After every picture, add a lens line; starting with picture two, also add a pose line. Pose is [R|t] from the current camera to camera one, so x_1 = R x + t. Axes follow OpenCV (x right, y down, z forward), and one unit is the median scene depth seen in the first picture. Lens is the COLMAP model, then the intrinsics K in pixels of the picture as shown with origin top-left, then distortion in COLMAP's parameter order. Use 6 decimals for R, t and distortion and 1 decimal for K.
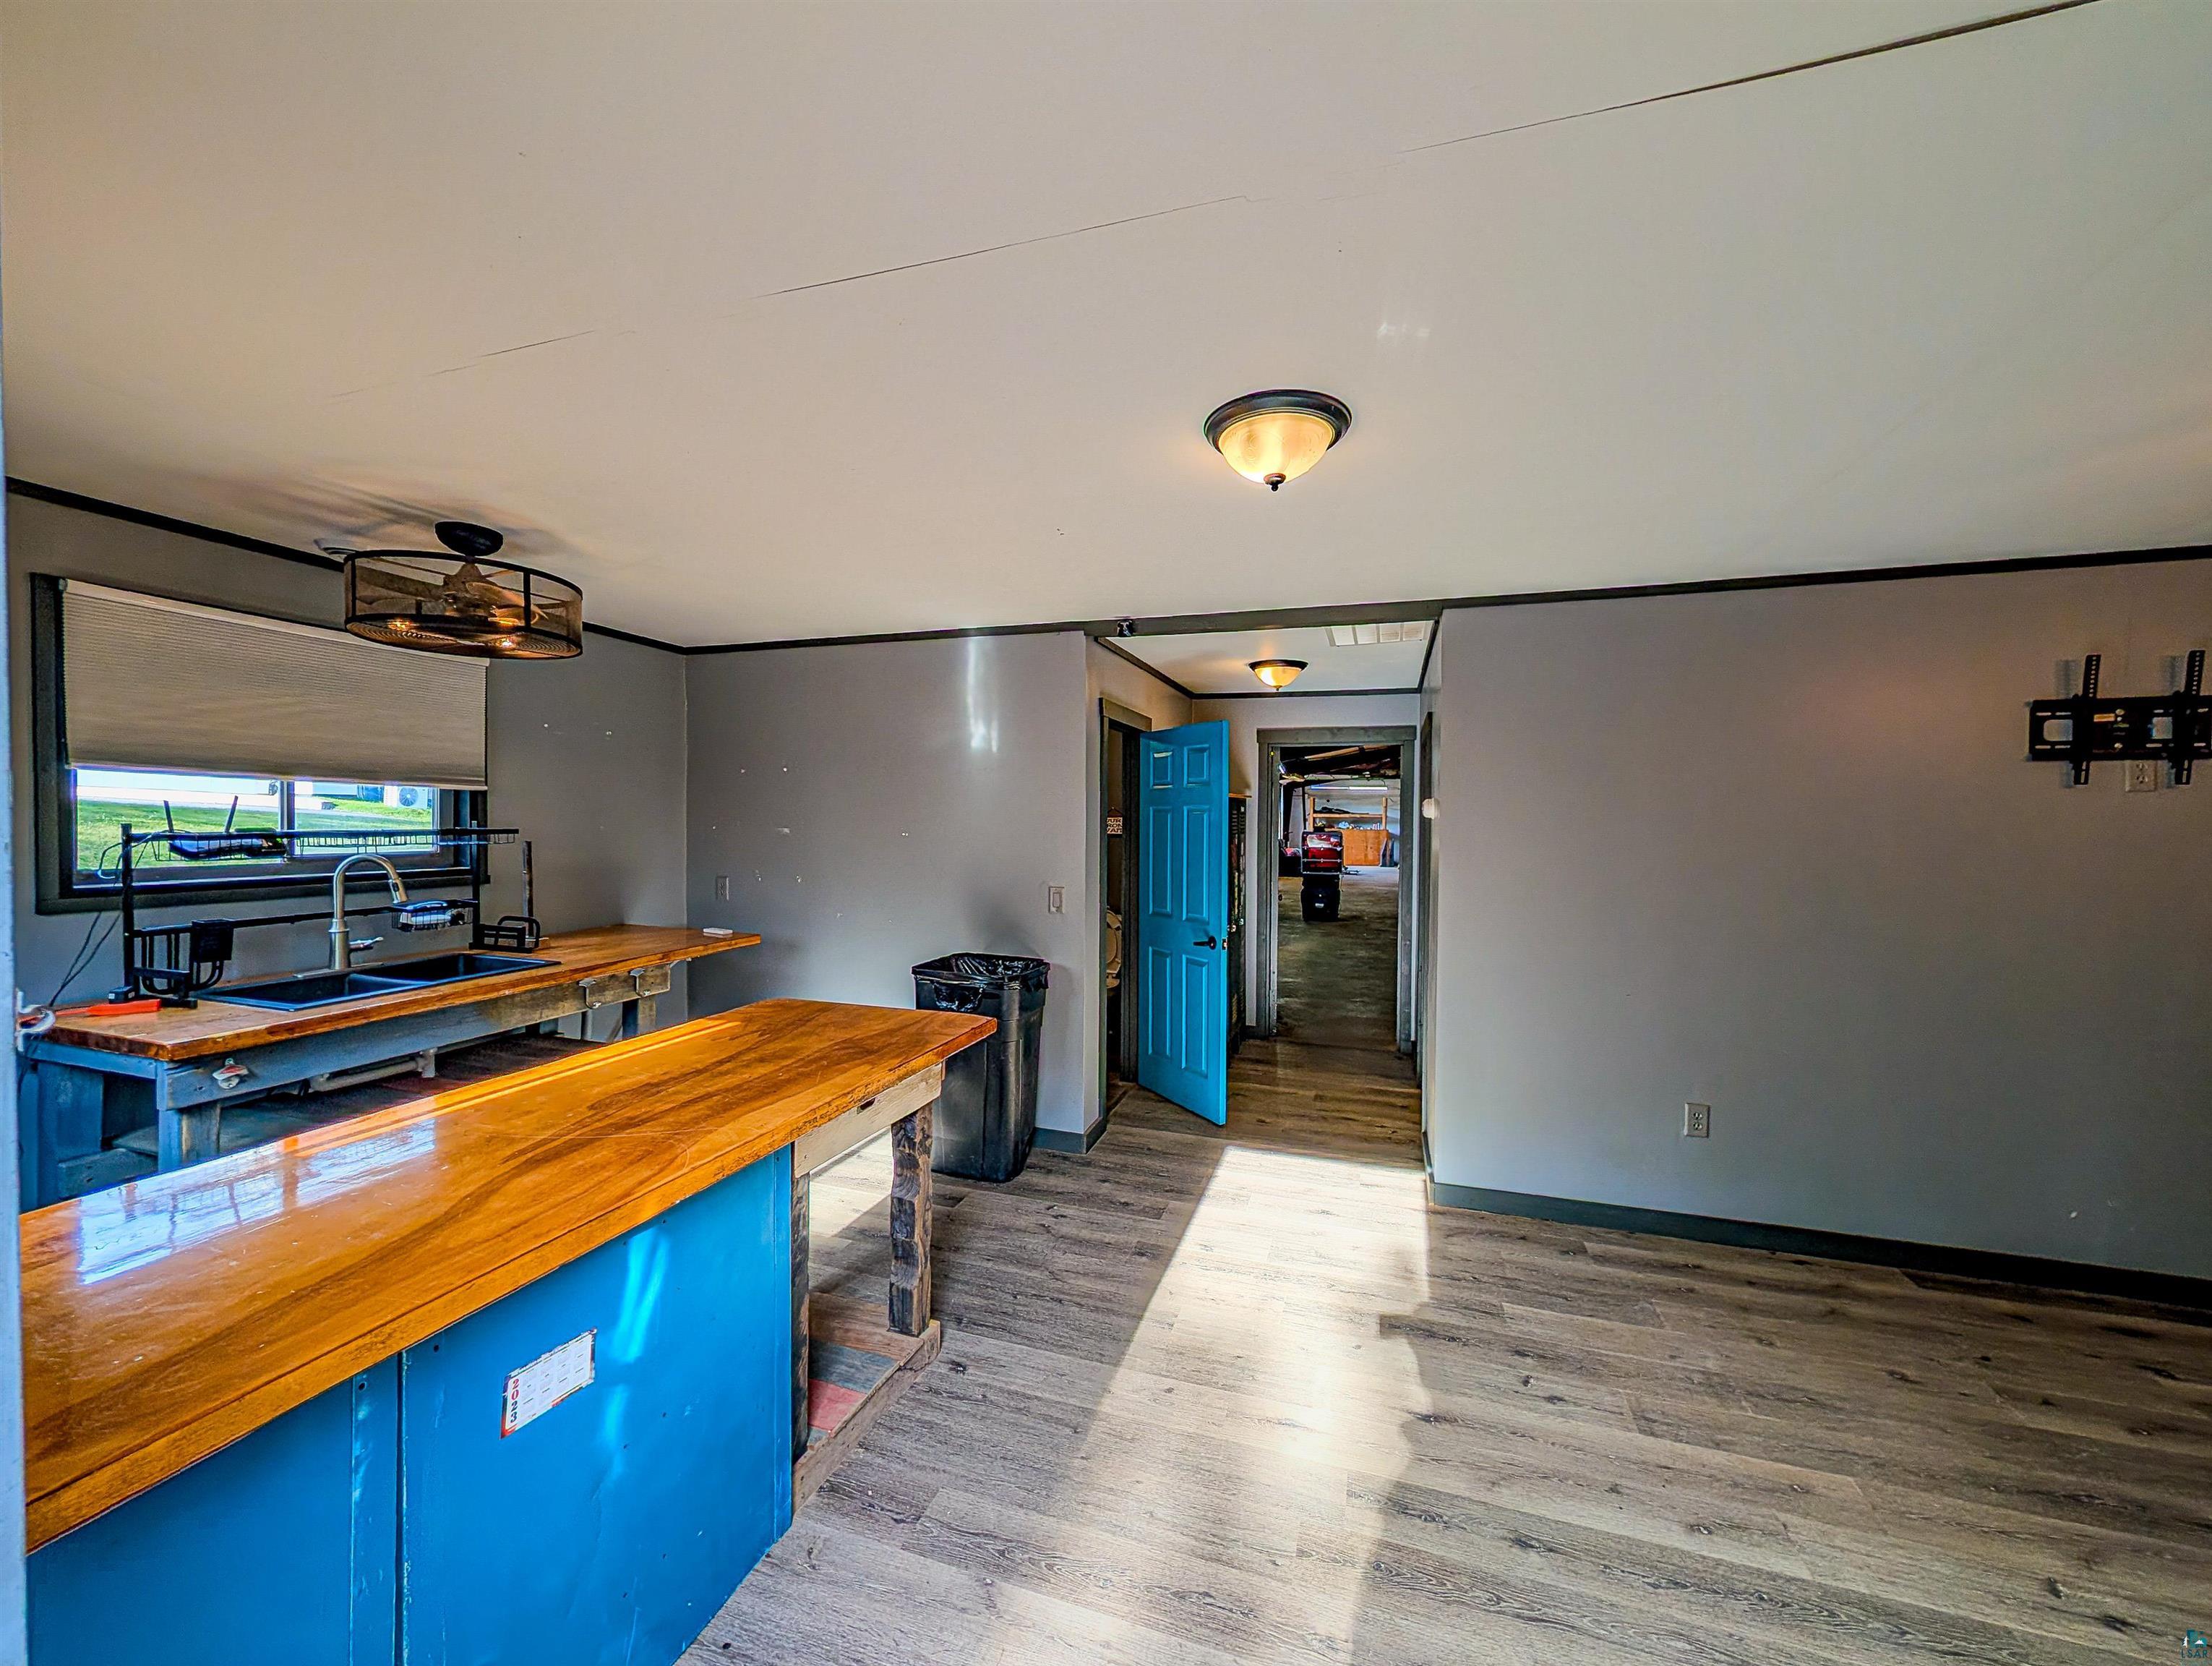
lens RADIAL K [[847.4, 0, 1106.0], [0, 847.4, 833.0], [0, 0, 1]] dist [0.002147, 0.000477]
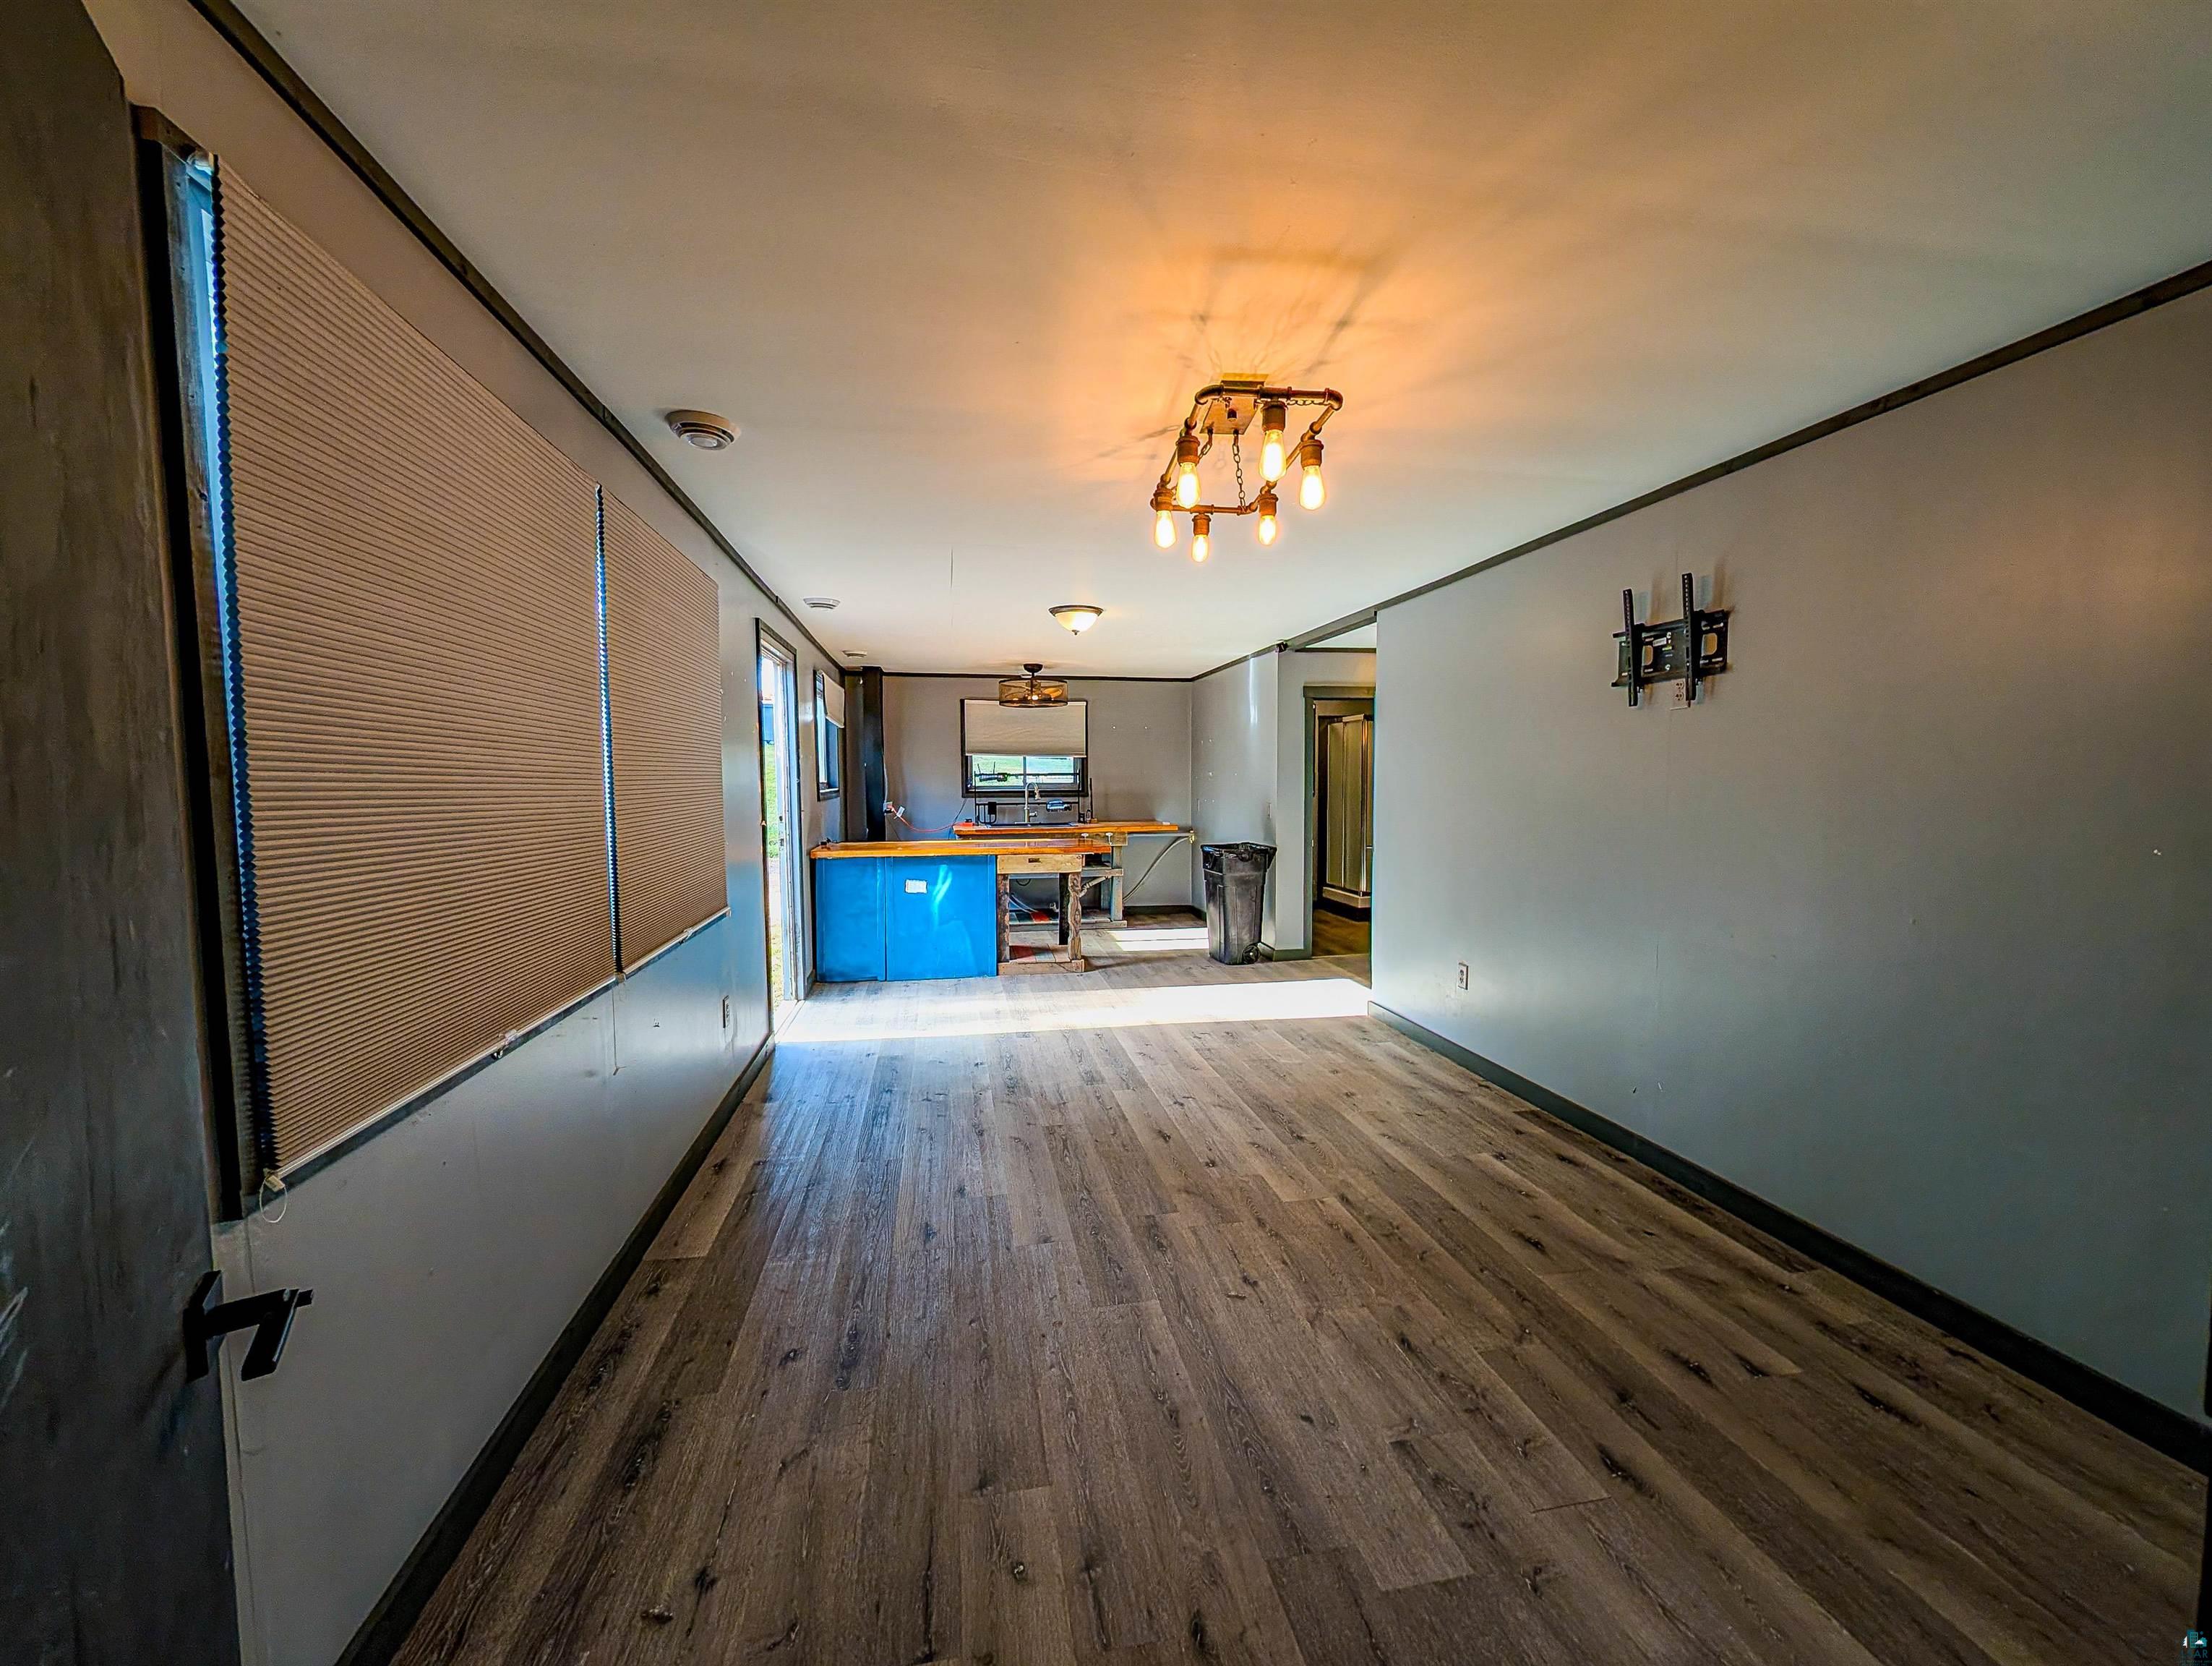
lens RADIAL K [[847.4, 0, 1106.0], [0, 847.4, 833.0], [0, 0, 1]] dist [0.002147, 0.000477]
pose [[0.480279, 0.044706, -0.875976, 1.817009], [0.000575, 0.998684, 0.051284, 0.051598], [0.877115, -0.025134, 0.479622, -0.144181]]
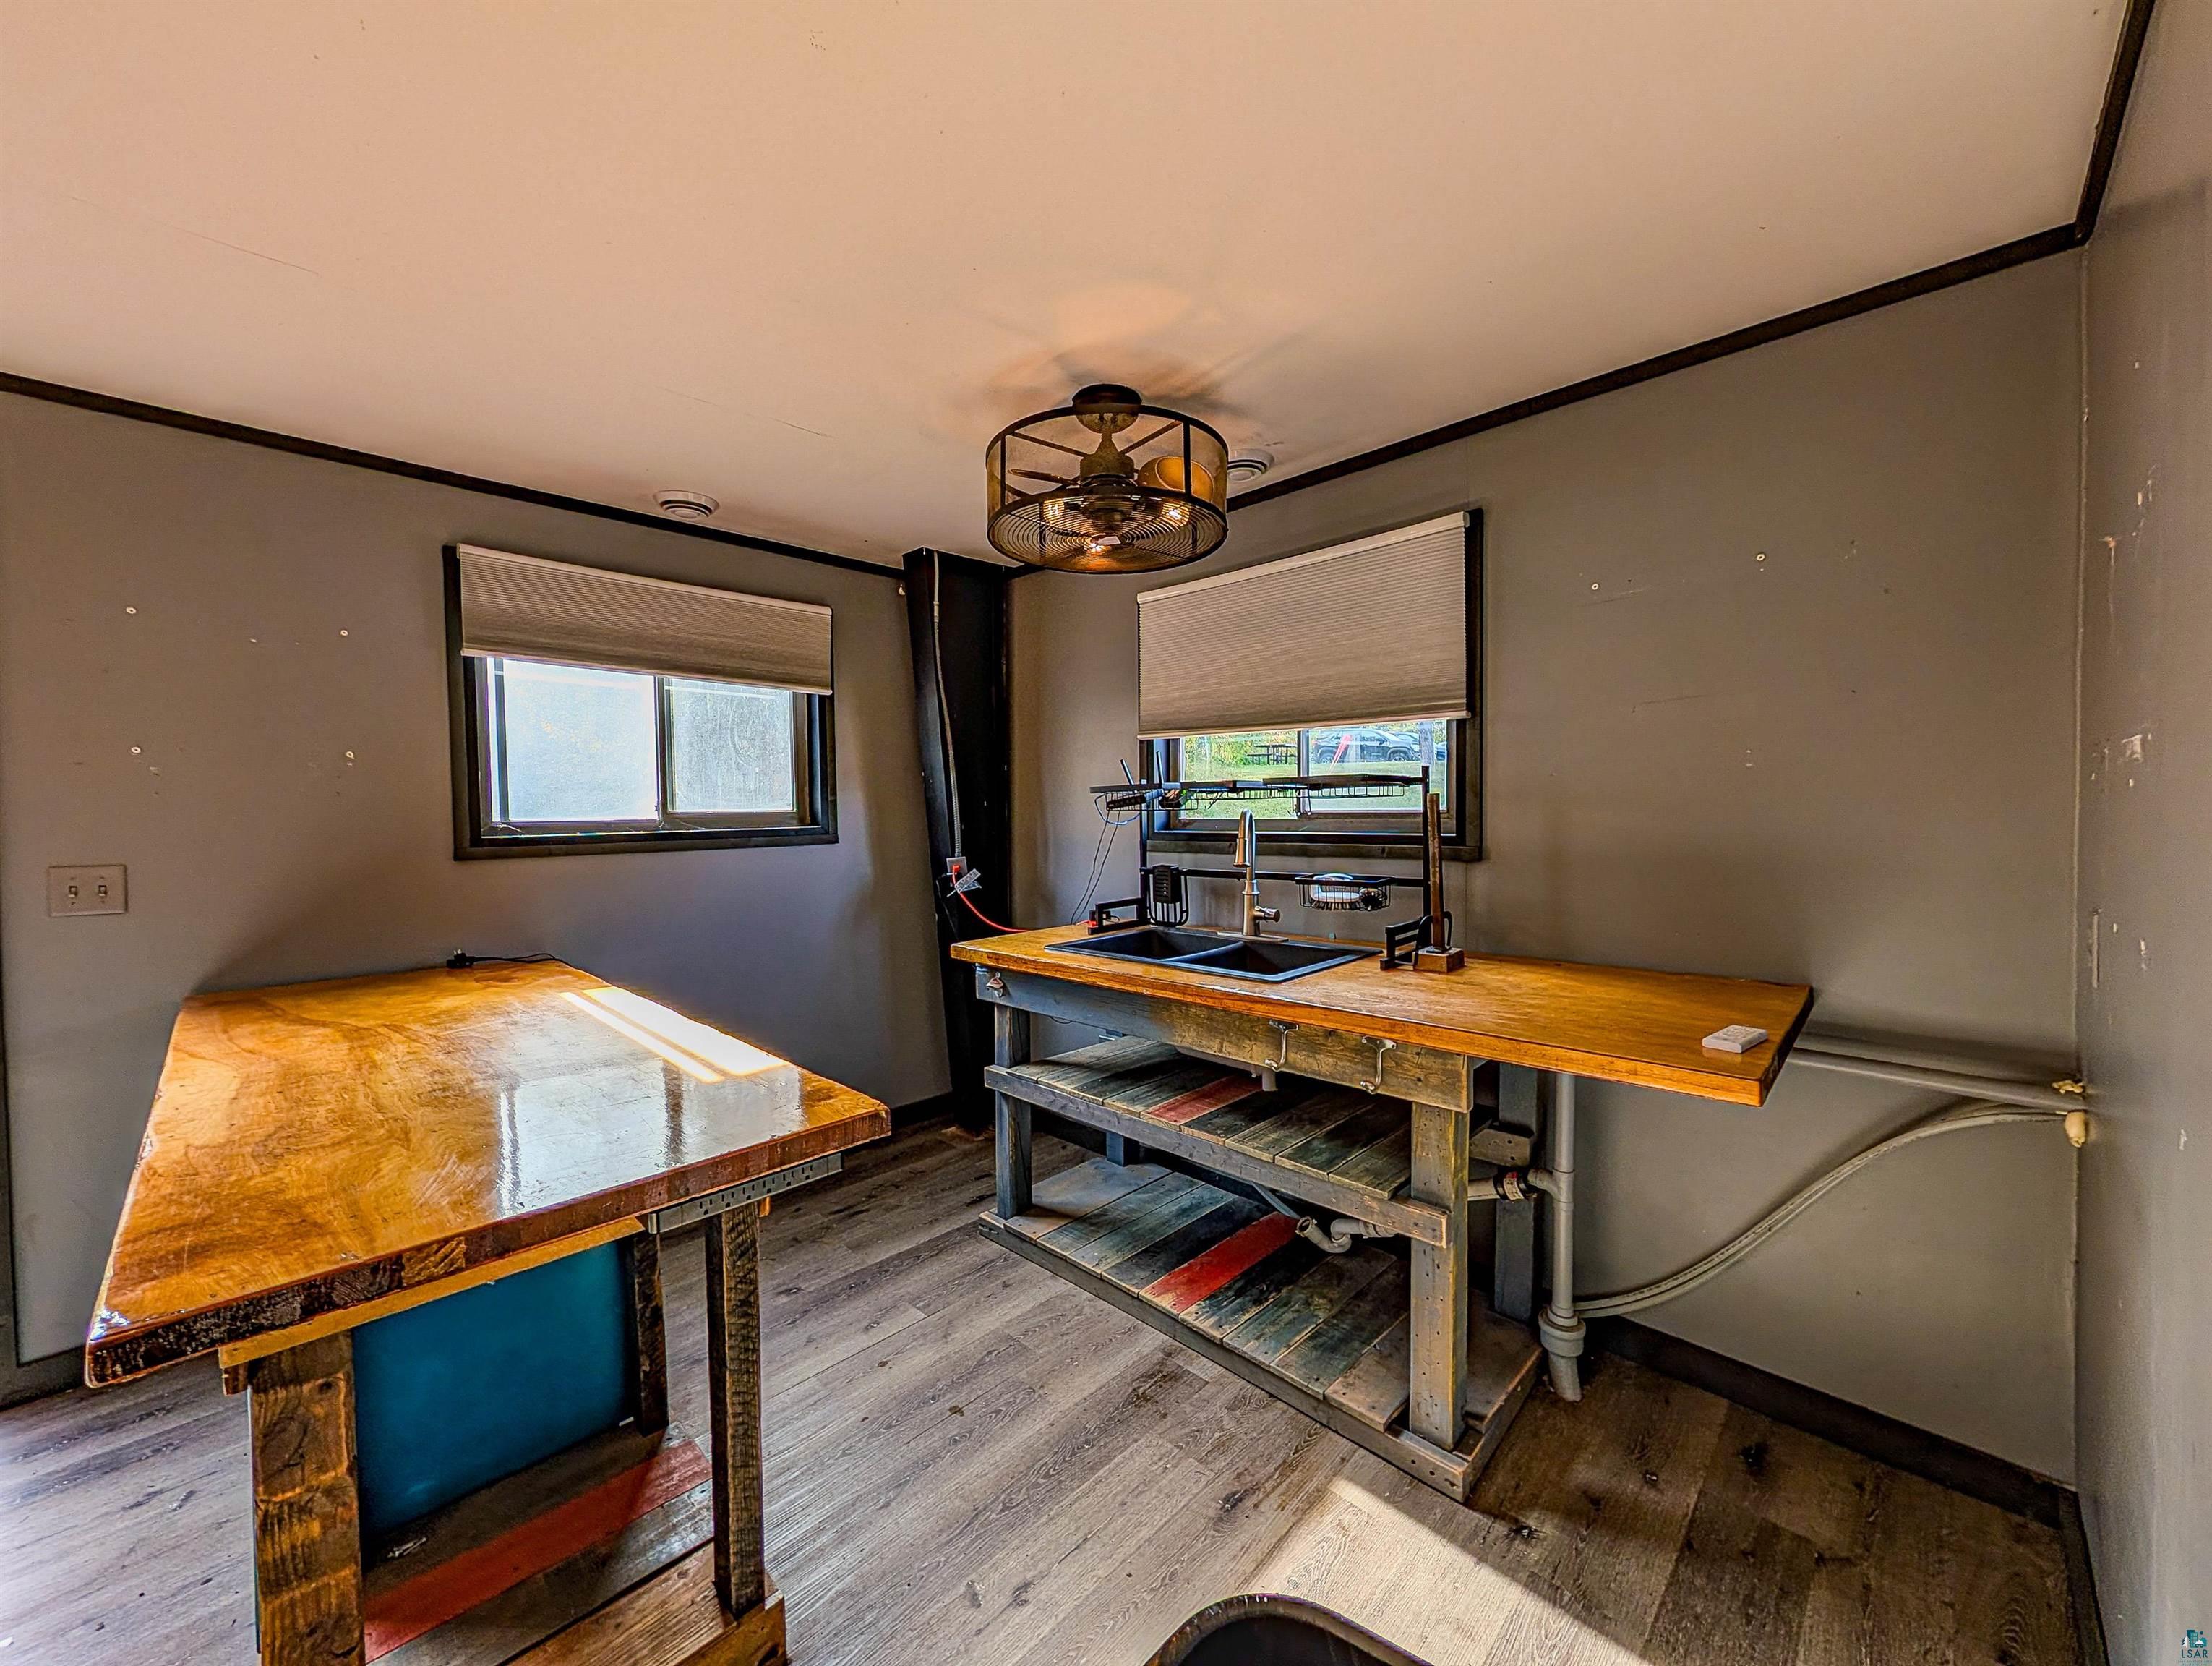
lens RADIAL K [[847.4, 0, 1106.0], [0, 847.4, 833.0], [0, 0, 1]] dist [0.002147, 0.000477]
pose [[-0.451435, 0.020673, -0.892064, -0.029880], [-0.005739, 0.999644, 0.026070, 0.030392], [0.892285, 0.016888, -0.451156, 1.353655]]
